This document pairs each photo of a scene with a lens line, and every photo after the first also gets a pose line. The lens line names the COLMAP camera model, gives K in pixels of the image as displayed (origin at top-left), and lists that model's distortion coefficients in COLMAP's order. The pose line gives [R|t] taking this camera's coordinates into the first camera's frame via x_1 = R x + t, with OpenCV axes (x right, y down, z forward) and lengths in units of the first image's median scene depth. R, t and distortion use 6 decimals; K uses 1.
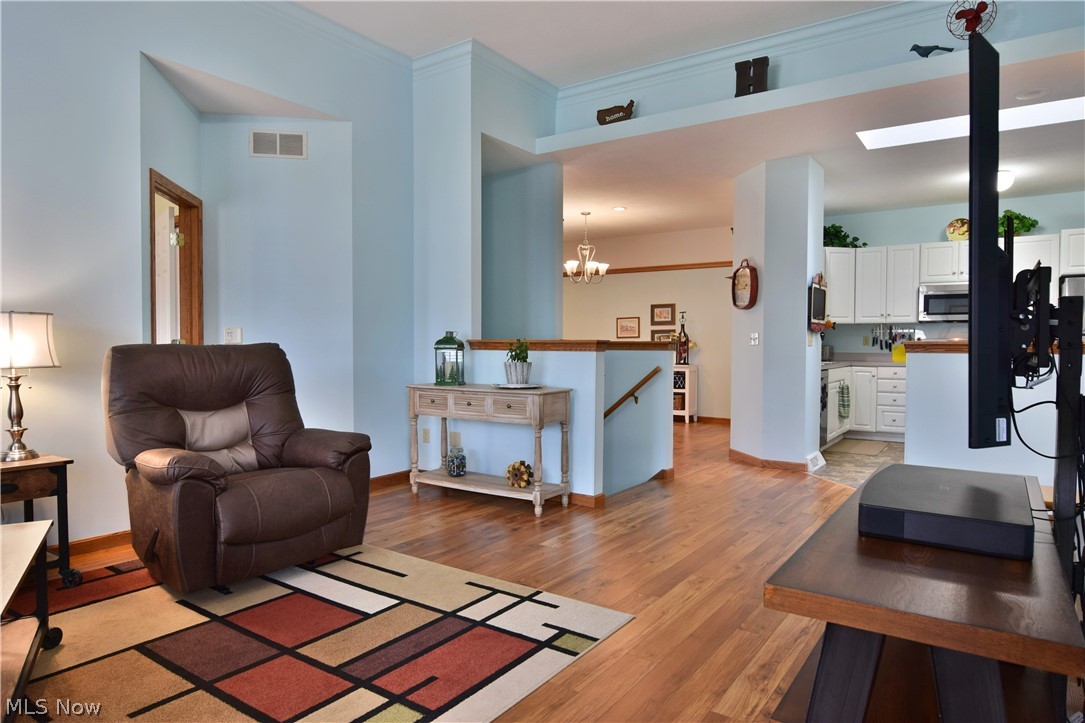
lens RADIAL K [[662.2, 0, 546.8], [0, 662.2, 364.2], [0, 0, 1]] dist [-0.013809, -0.002052]
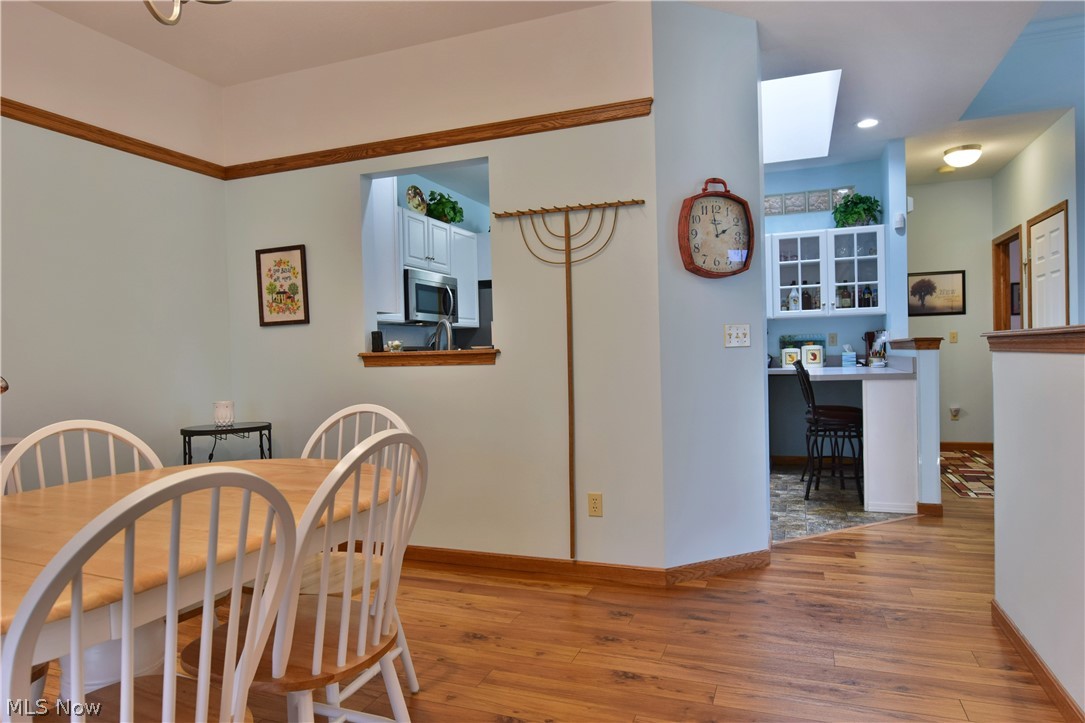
lens RADIAL K [[662.2, 0, 546.8], [0, 662.2, 364.2], [0, 0, 1]] dist [-0.013809, -0.002052]
pose [[-0.238557, -0.012311, 0.971051, -0.275134], [0.055432, 0.998117, 0.026272, -0.061431], [-0.969545, 0.060095, -0.237425, 2.082883]]
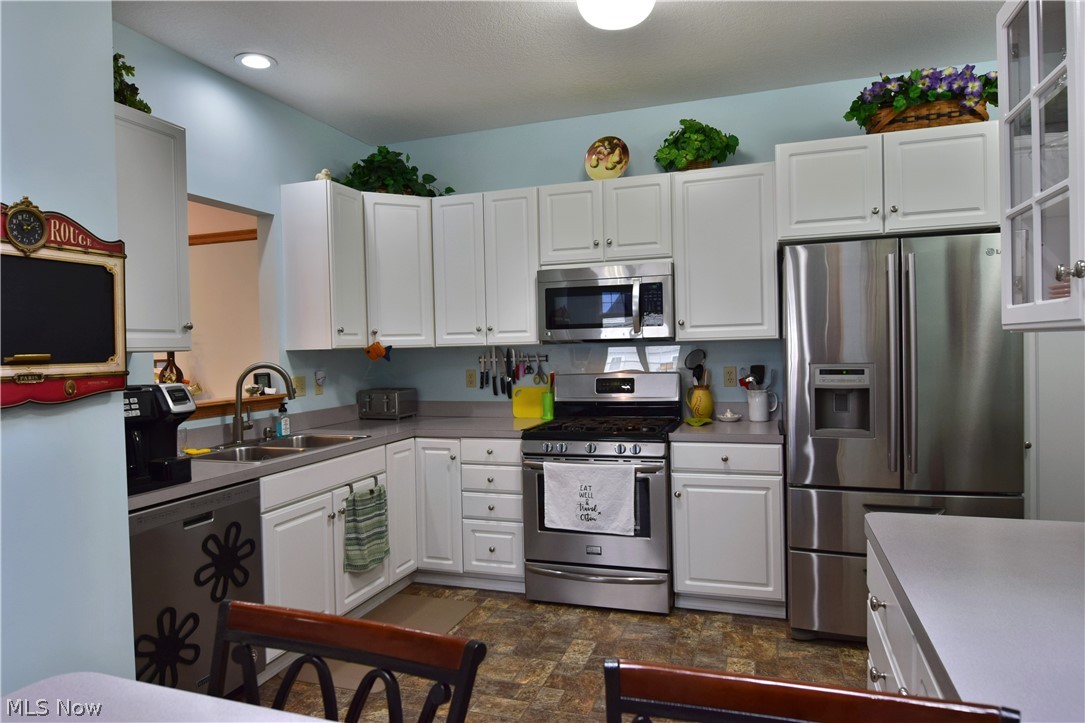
lens RADIAL K [[662.2, 0, 546.8], [0, 662.2, 364.2], [0, 0, 1]] dist [-0.013809, -0.002052]
pose [[0.961507, -0.031694, 0.272946, 0.877116], [0.034302, 0.999400, -0.004788, -0.092390], [-0.272631, 0.013967, 0.962017, 1.051229]]
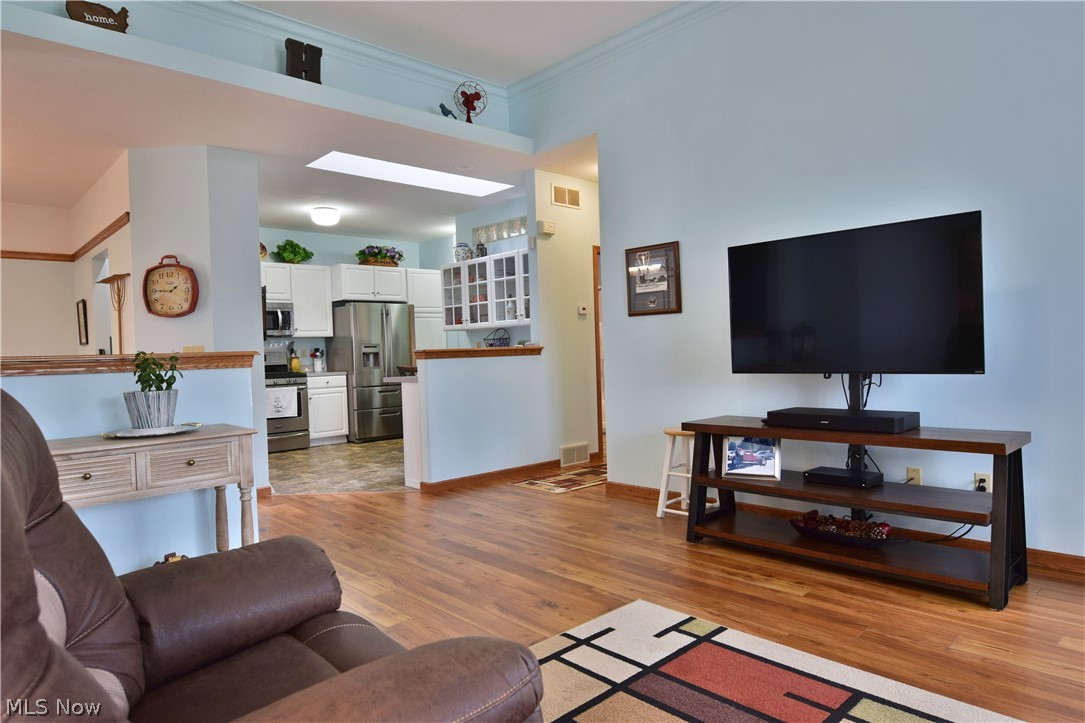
lens RADIAL K [[662.2, 0, 546.8], [0, 662.2, 364.2], [0, 0, 1]] dist [-0.013809, -0.002052]
pose [[0.207218, -0.029724, 0.977843, -0.660134], [0.062818, 0.997880, 0.017021, -0.017578], [-0.976276, 0.057899, 0.208646, 0.642407]]
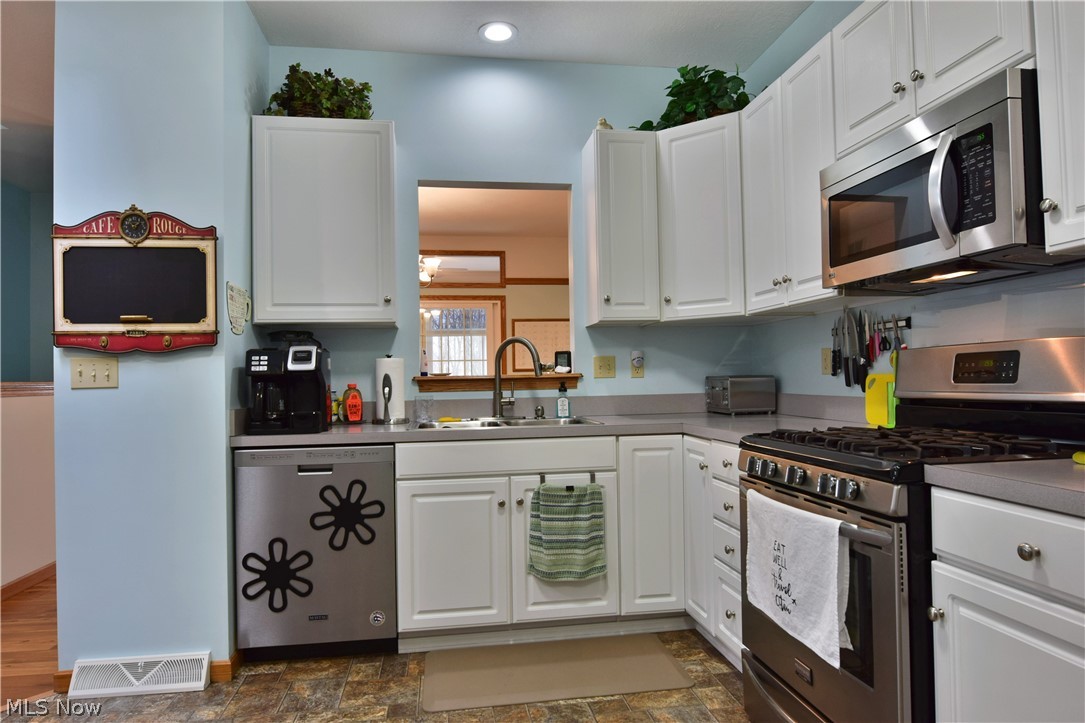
lens RADIAL K [[662.2, 0, 546.8], [0, 662.2, 364.2], [0, 0, 1]] dist [-0.013809, -0.002052]
pose [[0.688960, -0.029307, -0.724207, 1.395757], [-0.002540, 0.999078, -0.042846, -0.040352], [0.724795, 0.031359, 0.688250, 1.437969]]
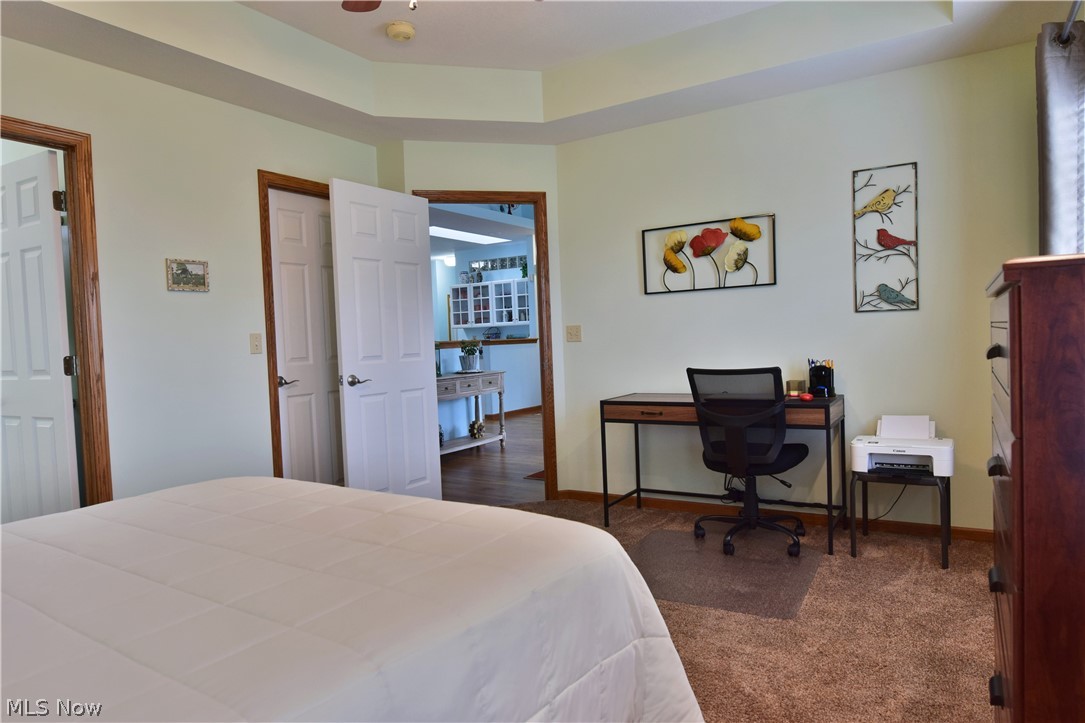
lens RADIAL K [[662.2, 0, 546.8], [0, 662.2, 364.2], [0, 0, 1]] dist [-0.013809, -0.002052]
pose [[-0.048692, -0.040495, 0.997993, -1.857561], [0.068839, 0.996666, 0.043800, -0.043809], [-0.996439, 0.070833, -0.045742, 1.082600]]
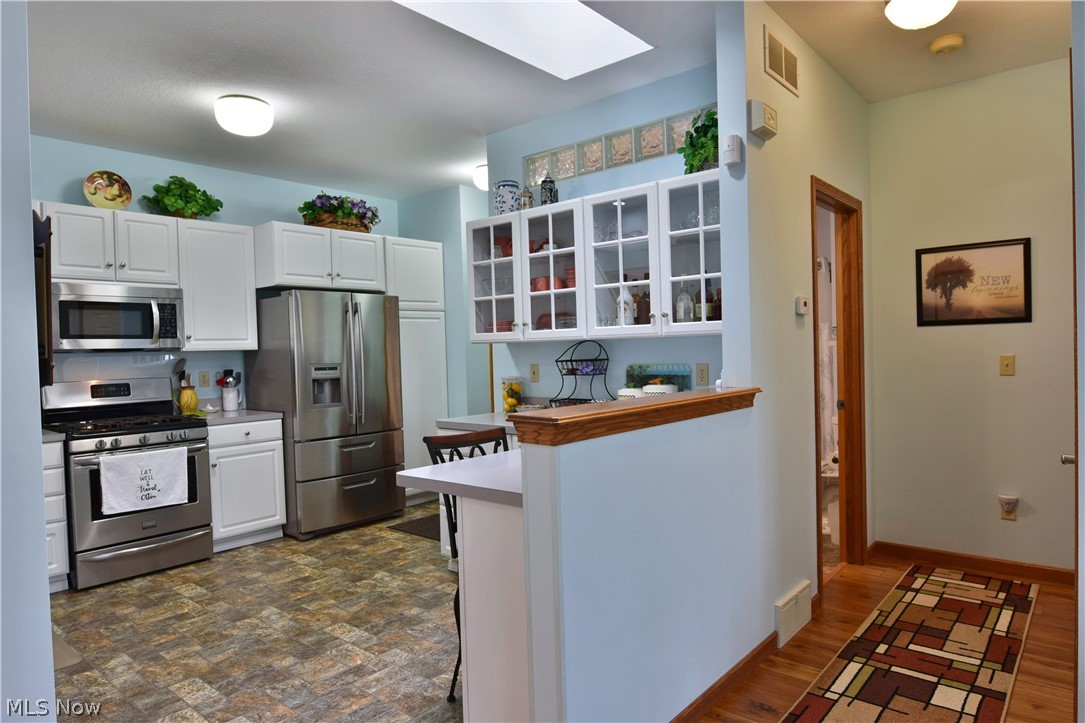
lens RADIAL K [[662.2, 0, 546.8], [0, 662.2, 364.2], [0, 0, 1]] dist [-0.013809, -0.002052]
pose [[0.103515, -0.028050, 0.994232, 0.188137], [0.058156, 0.998063, 0.022103, -0.087674], [-0.992926, 0.055532, 0.104946, 1.133851]]
